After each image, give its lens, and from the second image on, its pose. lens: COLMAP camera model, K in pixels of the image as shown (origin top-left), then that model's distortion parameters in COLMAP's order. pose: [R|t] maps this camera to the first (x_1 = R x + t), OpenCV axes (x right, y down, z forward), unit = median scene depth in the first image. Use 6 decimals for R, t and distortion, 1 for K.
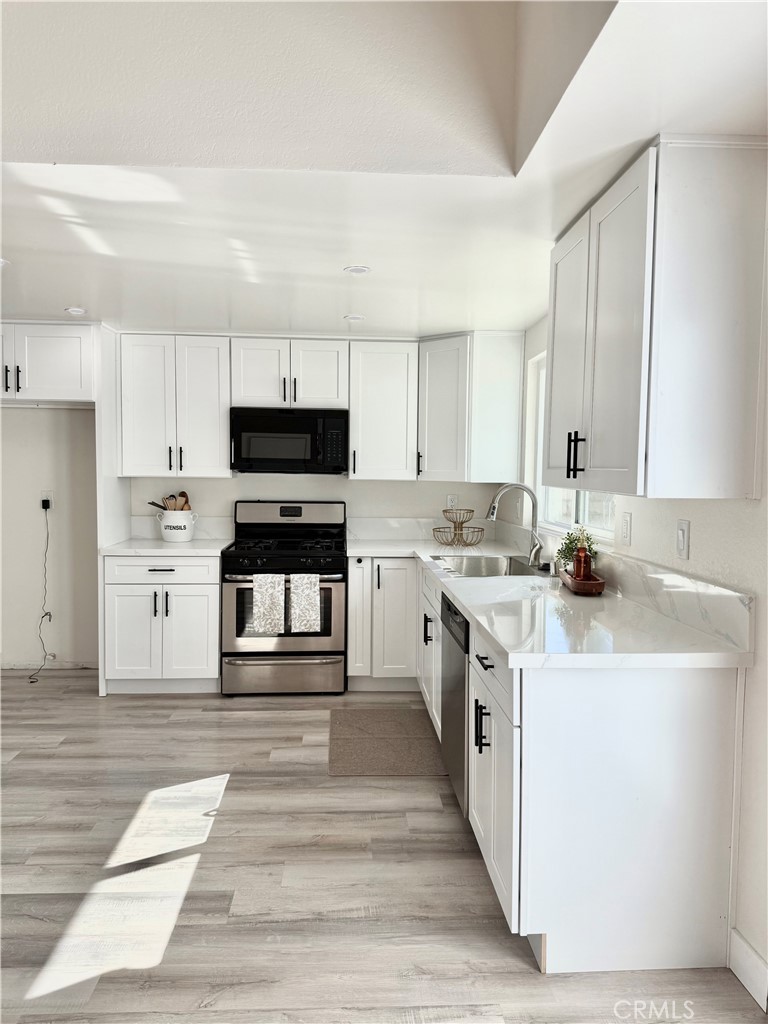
lens RADIAL K [[722.7, 0, 381.9], [0, 722.7, 514.2], [0, 0, 1]] dist [0.040940, -0.048824]
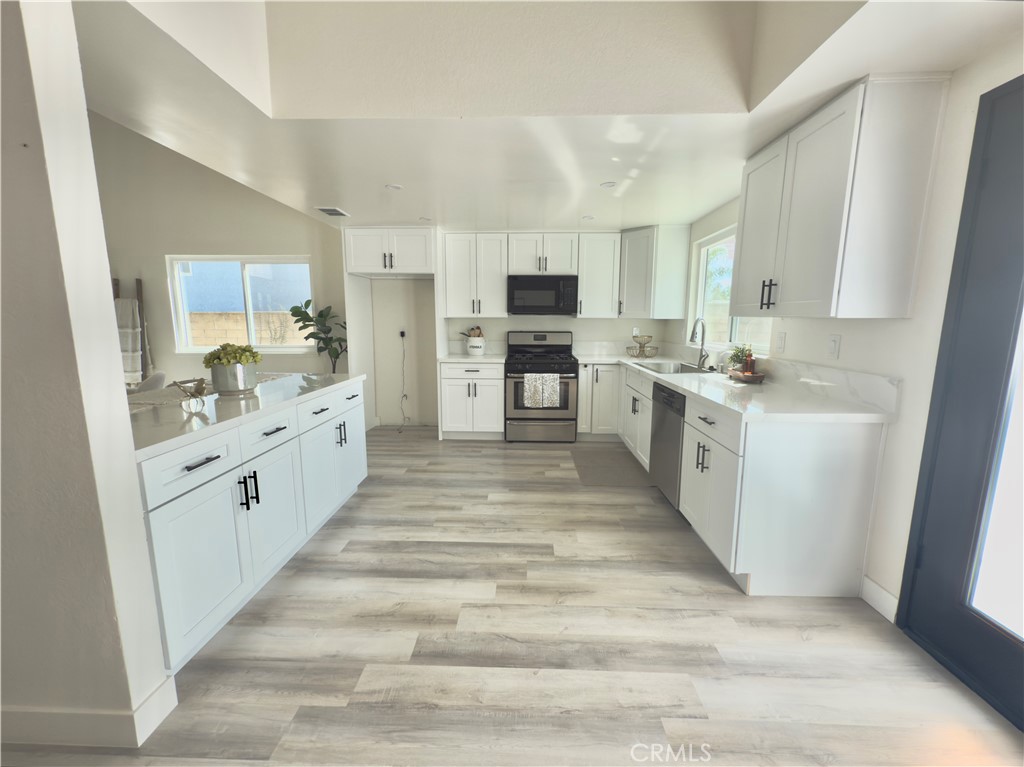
lens RADIAL K [[414.3, 0, 510.9], [0, 414.3, 388.5], [0, 0, 1]] dist [-0.000174, 0.000987]
pose [[0.996404, 0.006319, -0.084491, -0.147025], [0.002489, 0.994601, 0.103745, 0.018681], [0.084690, -0.103583, 0.991009, 0.010827]]
